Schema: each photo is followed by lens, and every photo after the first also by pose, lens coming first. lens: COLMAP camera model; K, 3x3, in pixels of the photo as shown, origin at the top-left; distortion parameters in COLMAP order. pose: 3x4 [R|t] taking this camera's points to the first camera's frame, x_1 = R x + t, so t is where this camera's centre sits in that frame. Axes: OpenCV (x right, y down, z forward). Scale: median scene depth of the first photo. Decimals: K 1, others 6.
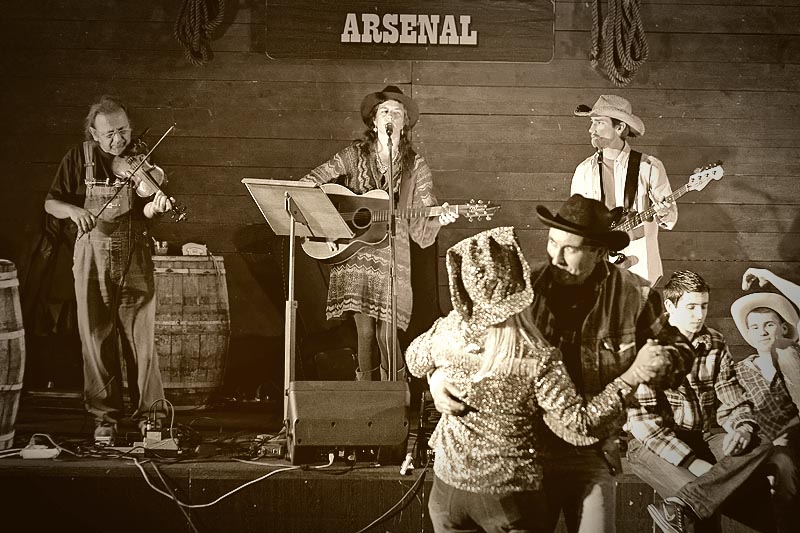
lens RADIAL K [[1851.0, 0, 403.6], [0, 1851.0, 262.7], [0, 0, 1]] dist [-0.101154, 0.000000]
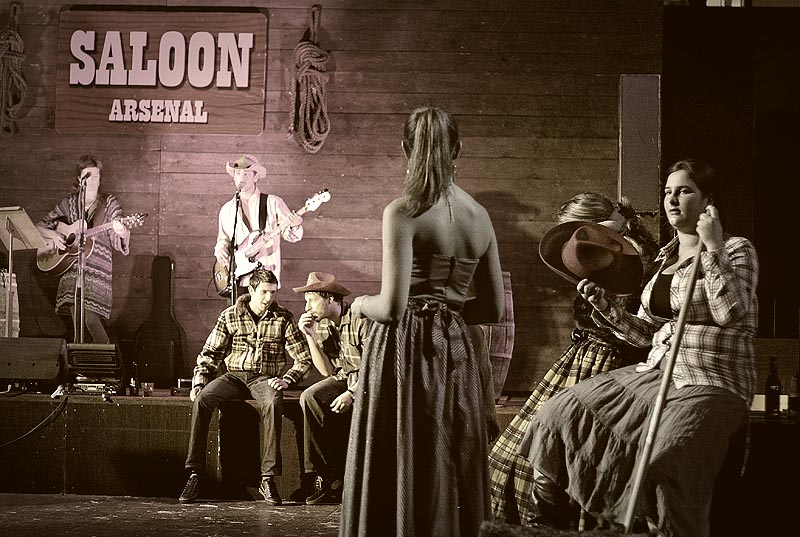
lens RADIAL K [[1851.0, 0, 402.6], [0, 1851.0, 257.5], [0, 0, 1]] dist [-0.101154, 0.000000]
pose [[0.998373, 0.005547, -0.056758, 0.262278], [-0.008965, 0.998150, -0.060137, 0.062726], [0.056319, 0.060548, 0.996575, -0.346586]]
